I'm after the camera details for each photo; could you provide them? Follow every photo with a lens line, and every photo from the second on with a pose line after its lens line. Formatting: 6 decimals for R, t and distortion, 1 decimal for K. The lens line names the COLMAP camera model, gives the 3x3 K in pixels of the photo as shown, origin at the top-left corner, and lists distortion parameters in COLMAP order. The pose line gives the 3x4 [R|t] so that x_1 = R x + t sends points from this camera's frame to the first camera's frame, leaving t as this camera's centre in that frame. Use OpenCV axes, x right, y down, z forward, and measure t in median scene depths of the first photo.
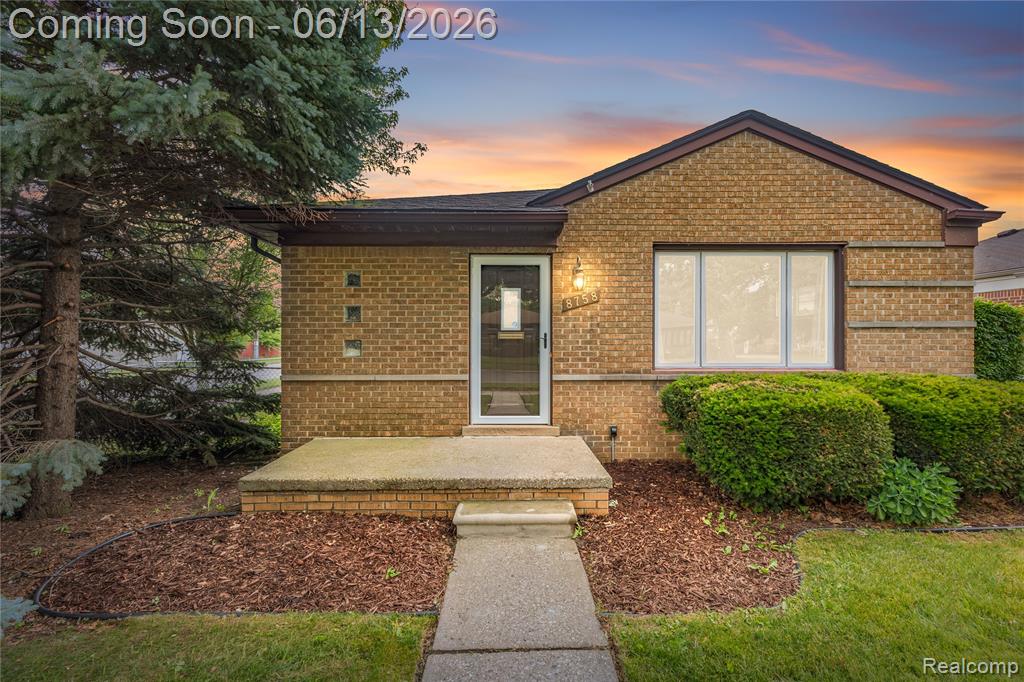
lens RADIAL K [[443.3, 0, 519.6], [0, 443.3, 341.3], [0, 0, 1]] dist [0.015030, -0.002461]
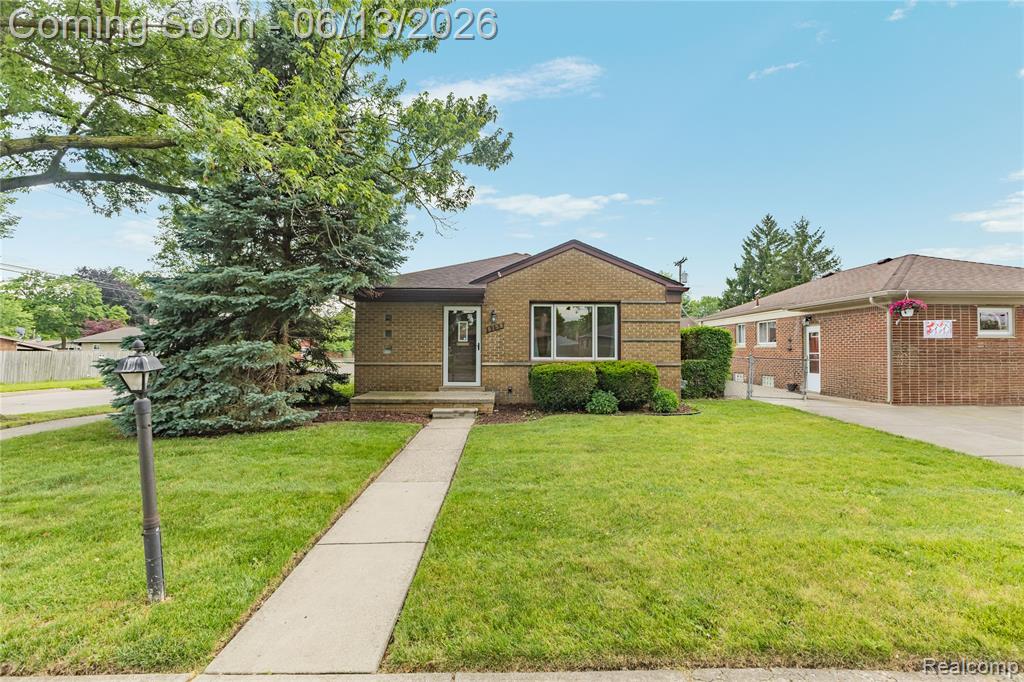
lens RADIAL K [[406.7, 0, 507.9], [0, 406.7, 343.4], [0, 0, 1]] dist [-0.003250, -0.000486]
pose [[0.999989, 0.002839, -0.003755, 0.205596], [-0.002907, 0.999829, -0.018246, 0.018910], [0.003702, 0.018257, 0.999826, -0.939162]]
